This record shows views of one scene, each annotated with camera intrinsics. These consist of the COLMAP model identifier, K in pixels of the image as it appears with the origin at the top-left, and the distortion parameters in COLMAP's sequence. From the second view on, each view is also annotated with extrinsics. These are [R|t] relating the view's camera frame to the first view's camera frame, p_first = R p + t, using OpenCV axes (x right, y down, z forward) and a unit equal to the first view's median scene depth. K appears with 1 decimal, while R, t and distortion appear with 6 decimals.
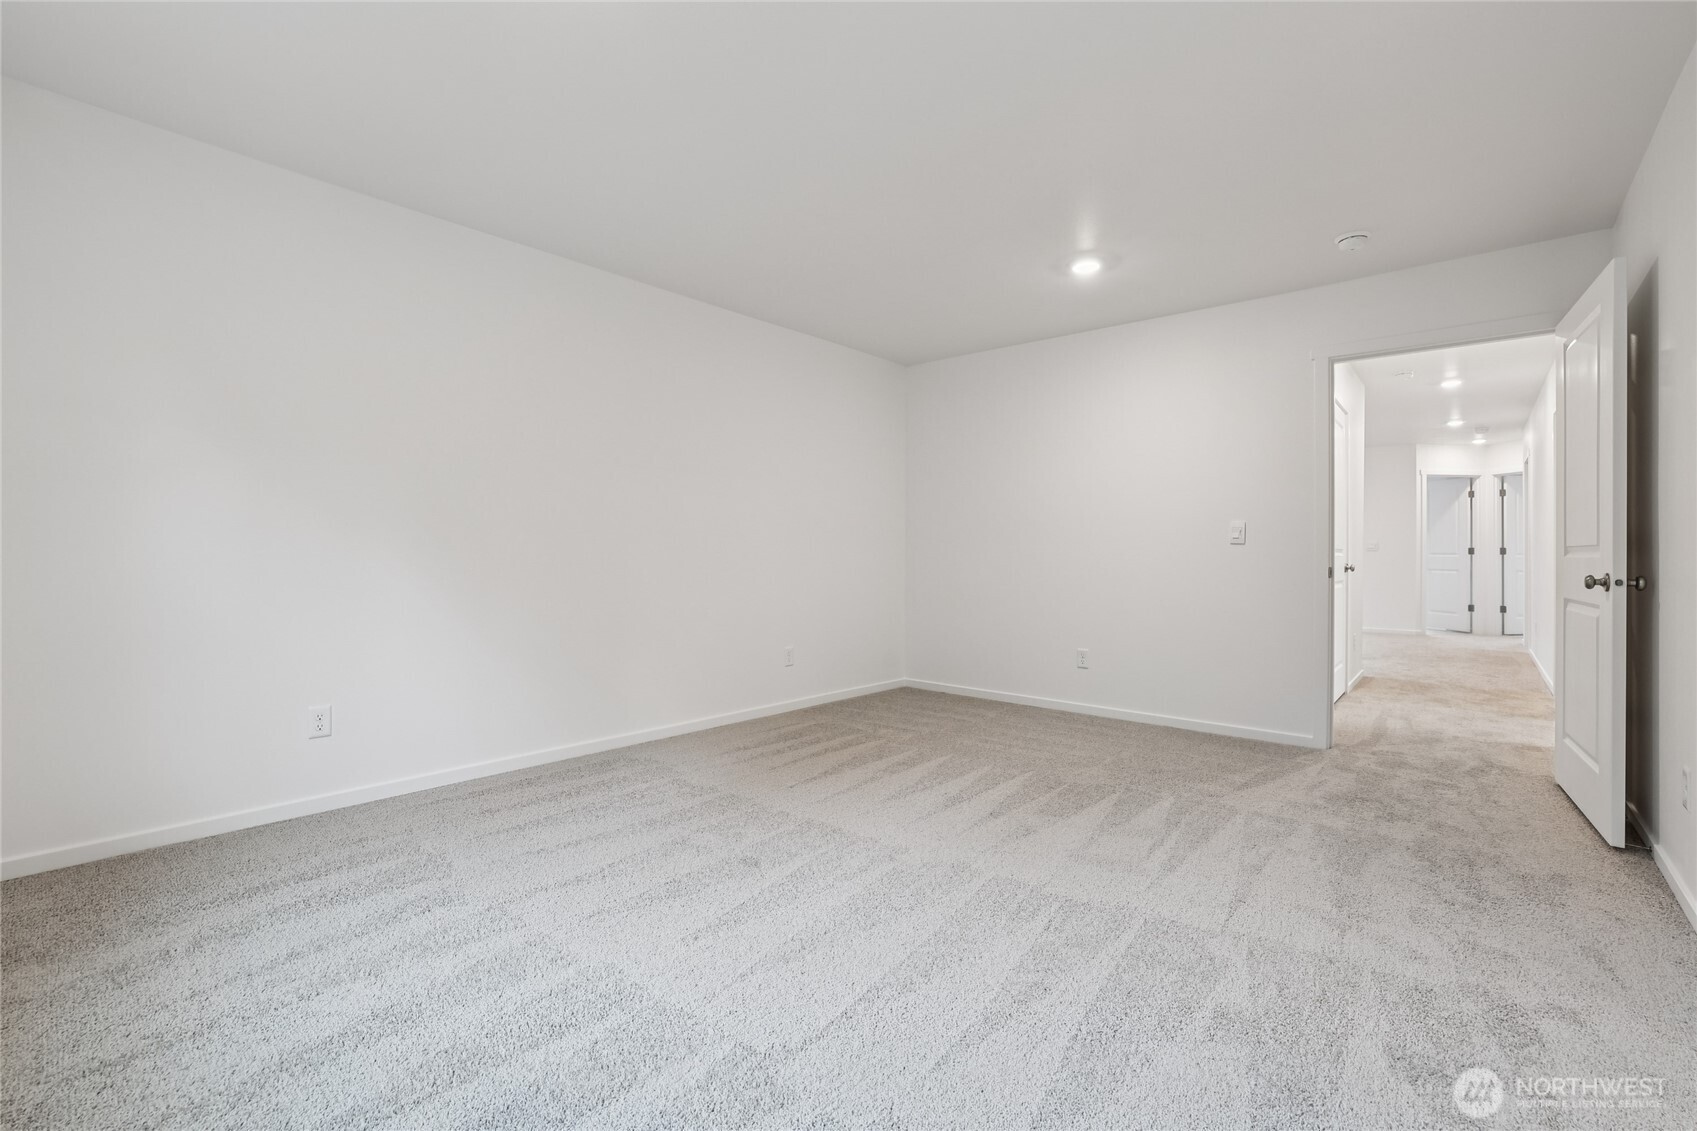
lens RADIAL K [[735.6, 0, 845.3], [0, 735.6, 554.0], [0, 0, 1]] dist [-0.044442, 0.016393]
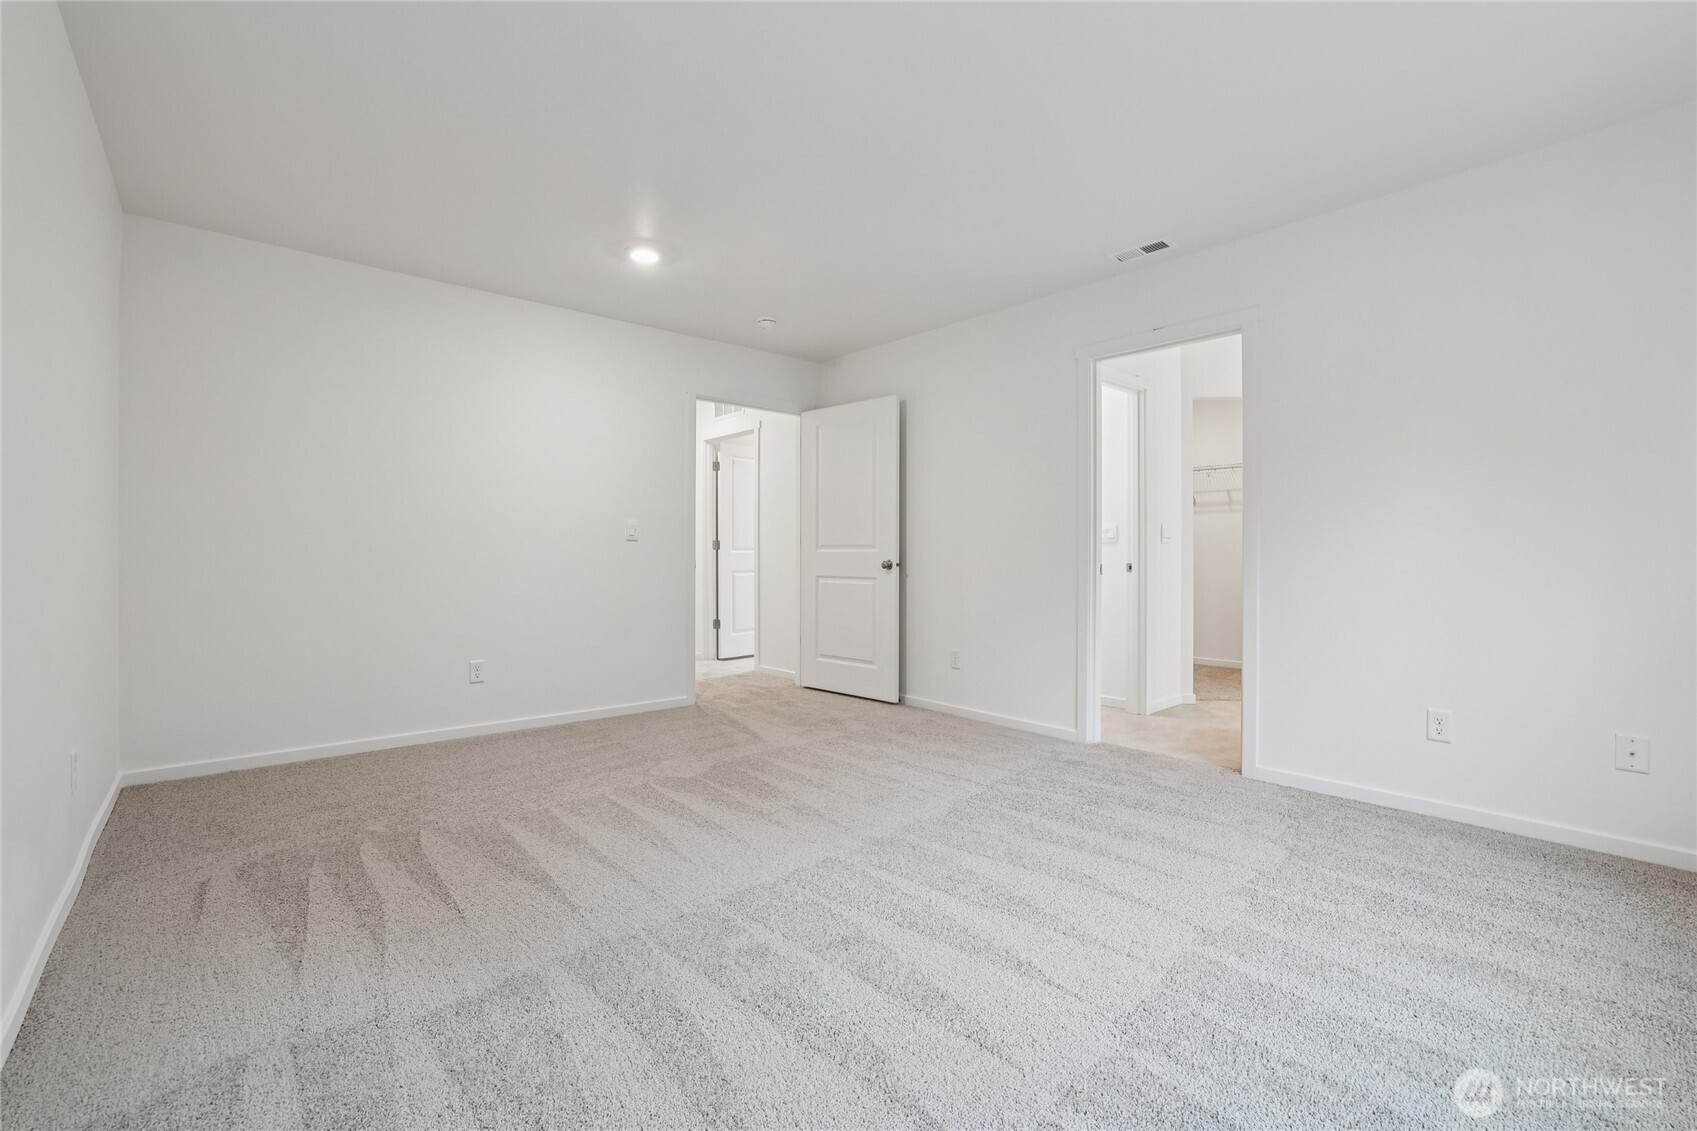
lens RADIAL K [[736.5, 0, 840.1], [0, 736.5, 567.6], [0, 0, 1]] dist [-0.045710, 0.016904]
pose [[0.125778, -0.028966, 0.991635, -0.680009], [-0.001120, 0.999569, 0.029340, -0.007883], [-0.992058, -0.004801, 0.125692, 0.681780]]
